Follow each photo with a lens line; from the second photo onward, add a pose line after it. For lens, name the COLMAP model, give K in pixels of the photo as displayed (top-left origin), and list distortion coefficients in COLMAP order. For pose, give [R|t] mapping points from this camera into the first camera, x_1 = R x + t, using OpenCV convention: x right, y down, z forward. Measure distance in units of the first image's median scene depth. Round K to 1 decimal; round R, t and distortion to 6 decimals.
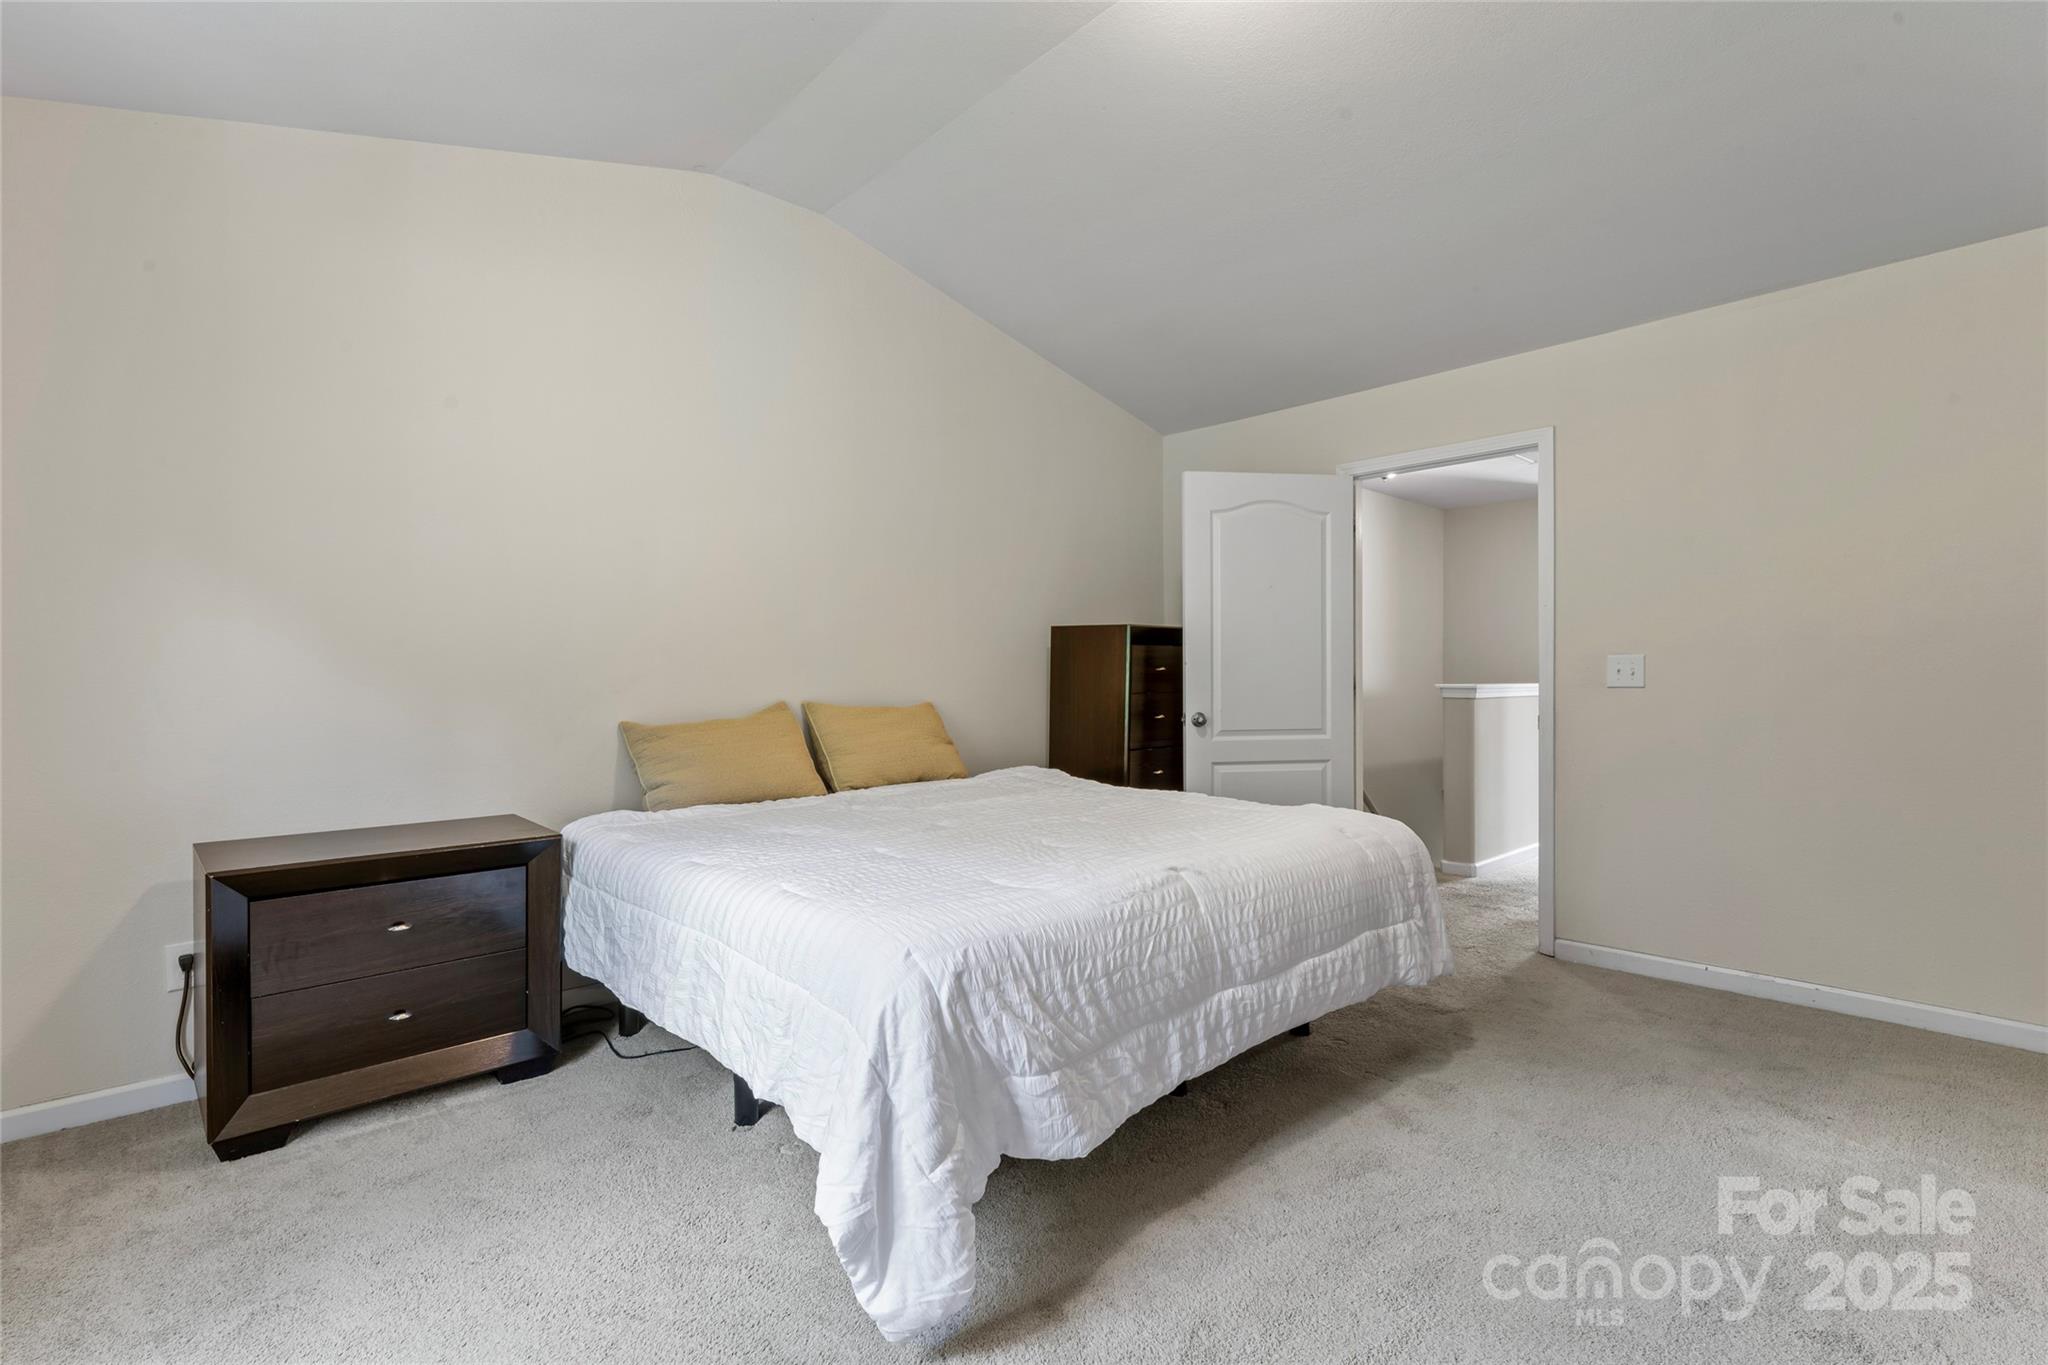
lens RADIAL K [[945.9, 0, 1021.9], [0, 945.9, 680.8], [0, 0, 1]] dist [-0.000782, -0.001283]
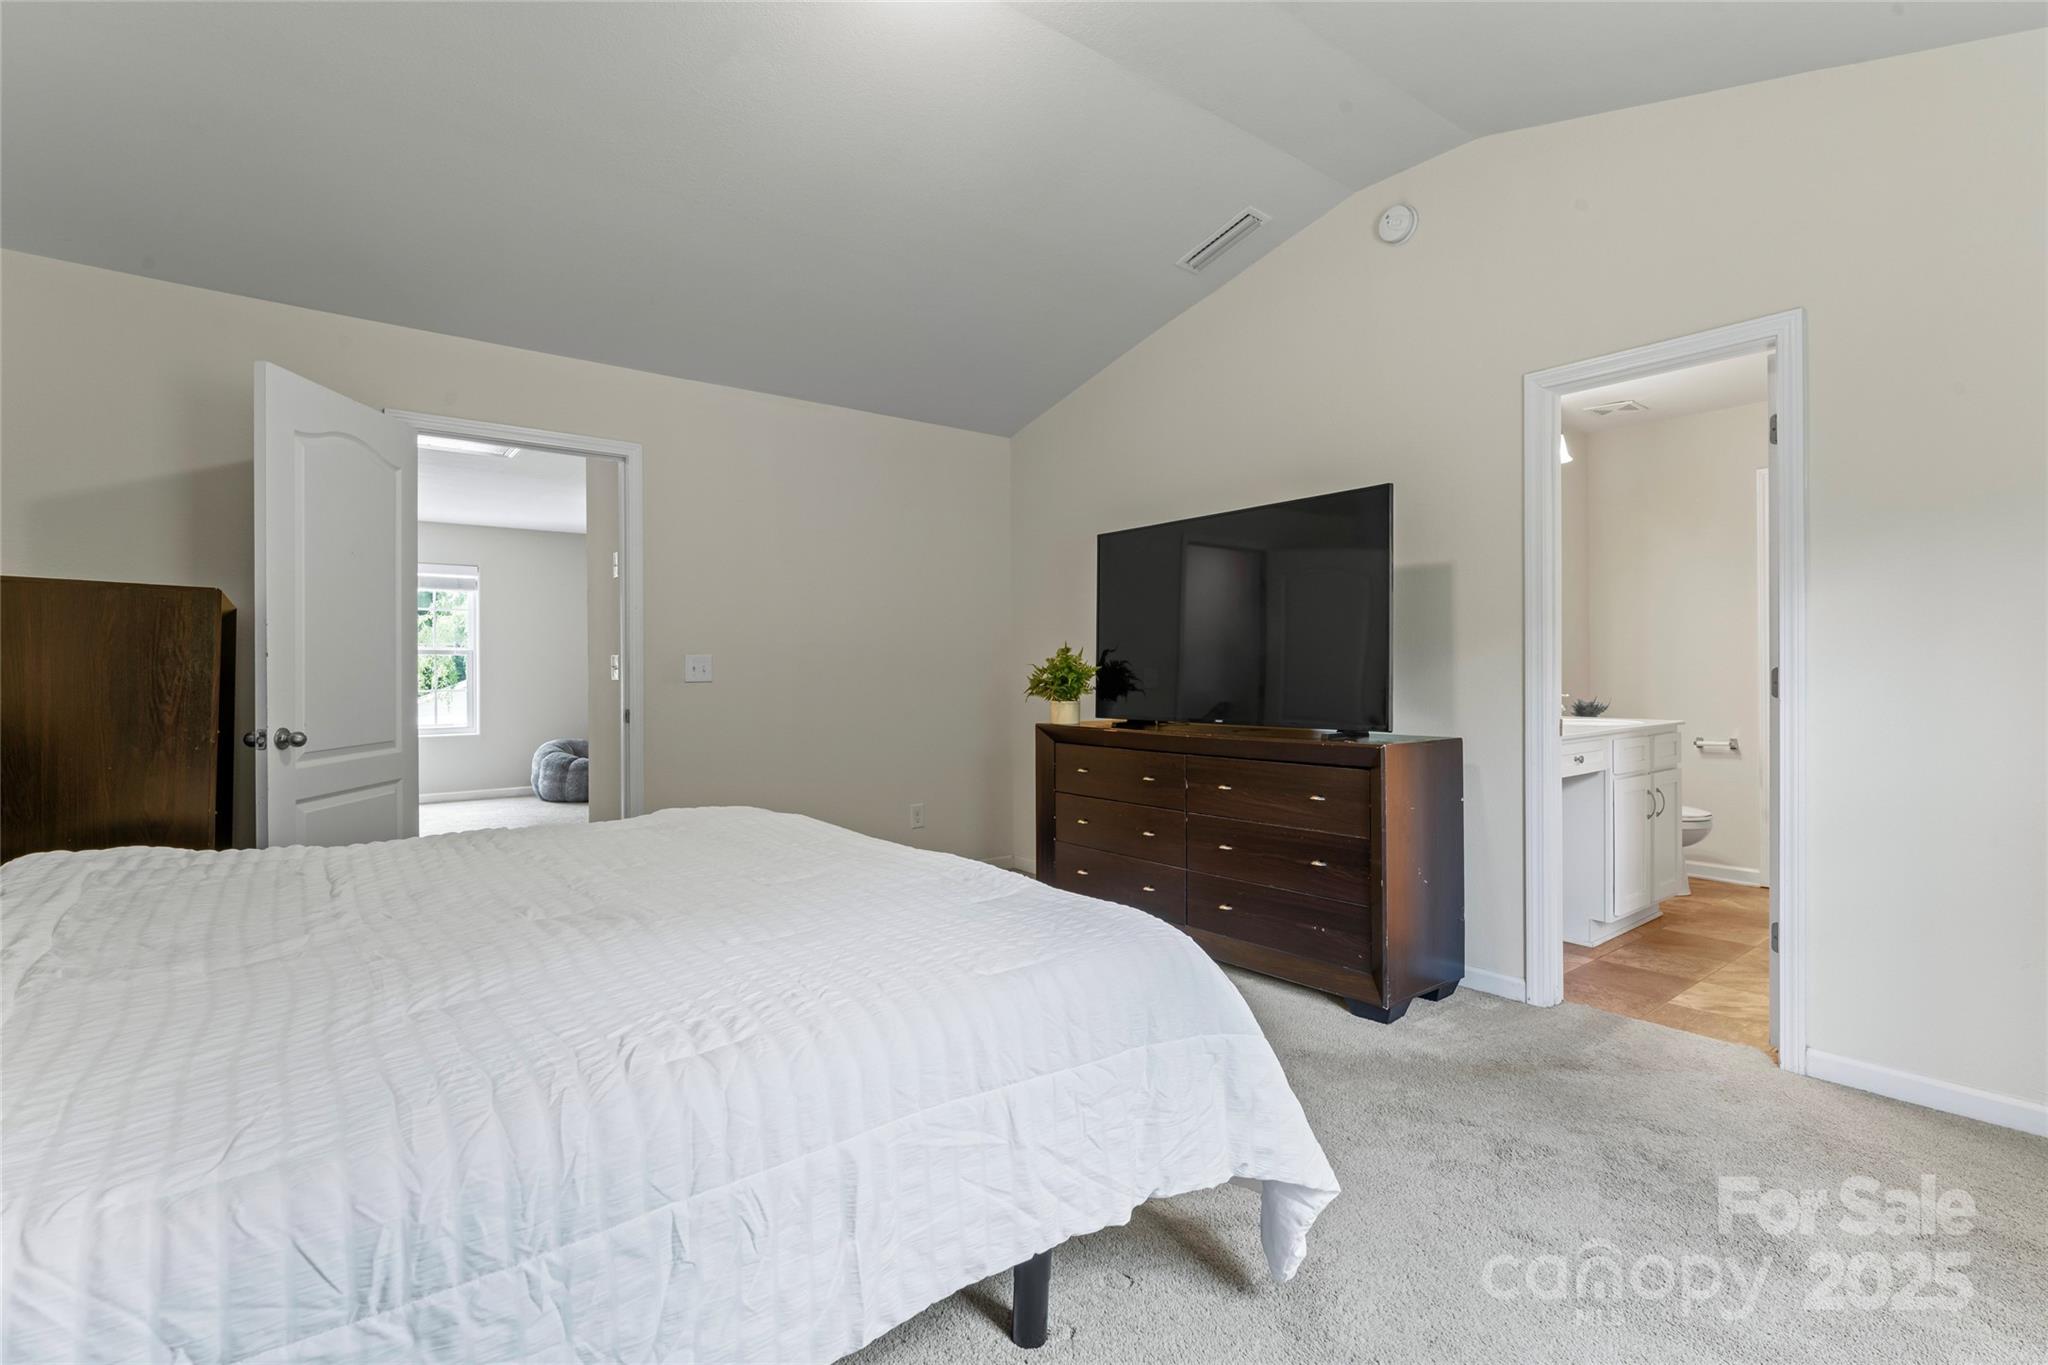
lens RADIAL K [[945.9, 0, 1022.7], [0, 945.9, 673.9], [0, 0, 1]] dist [-0.000782, -0.001283]
pose [[0.080174, -0.000982, 0.996780, -0.438095], [0.009313, 0.999957, 0.000236, -0.000130], [-0.996737, 0.009264, 0.080179, 0.423012]]
